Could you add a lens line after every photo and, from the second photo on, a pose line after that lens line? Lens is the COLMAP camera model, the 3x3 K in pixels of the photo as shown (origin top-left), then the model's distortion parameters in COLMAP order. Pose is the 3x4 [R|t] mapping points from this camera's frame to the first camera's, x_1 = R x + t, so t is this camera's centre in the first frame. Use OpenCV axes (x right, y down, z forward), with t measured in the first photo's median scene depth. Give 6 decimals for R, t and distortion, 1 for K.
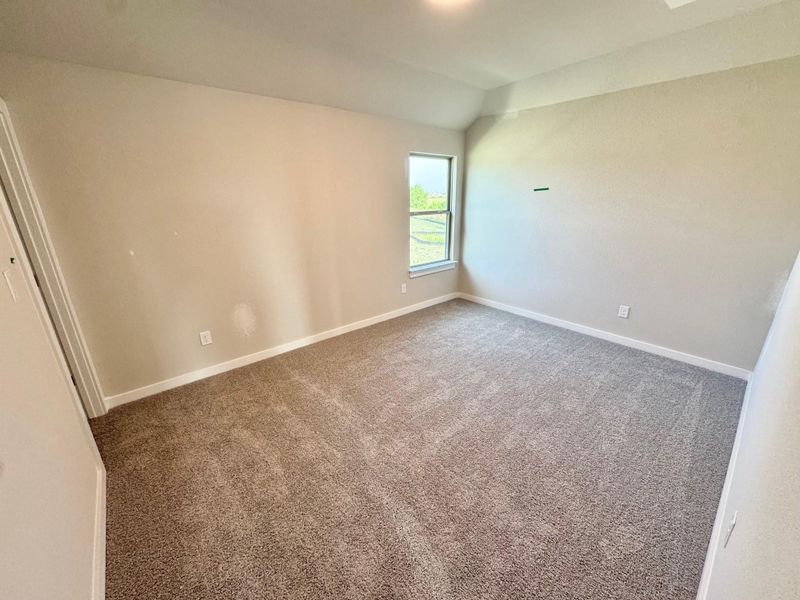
lens RADIAL K [[322.6, 0, 398.9], [0, 322.6, 301.7], [0, 0, 1]] dist [0.000631, 0.000028]
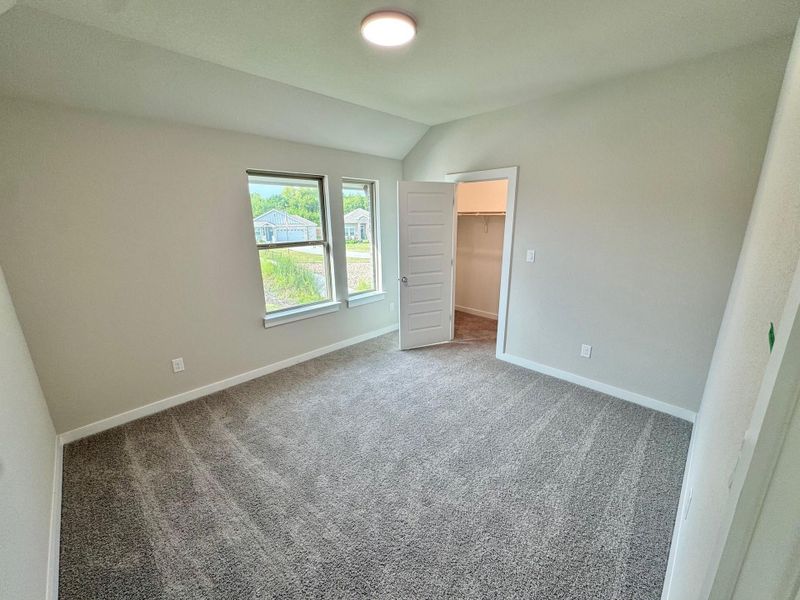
lens RADIAL K [[322.6, 0, 406.0], [0, 322.6, 299.4], [0, 0, 1]] dist [0.000631, 0.000028]
pose [[0.996974, -0.014403, 0.076387, 0.280798], [0.019322, 0.997760, -0.064050, -0.077031], [-0.075293, 0.065332, 0.995019, 0.181046]]
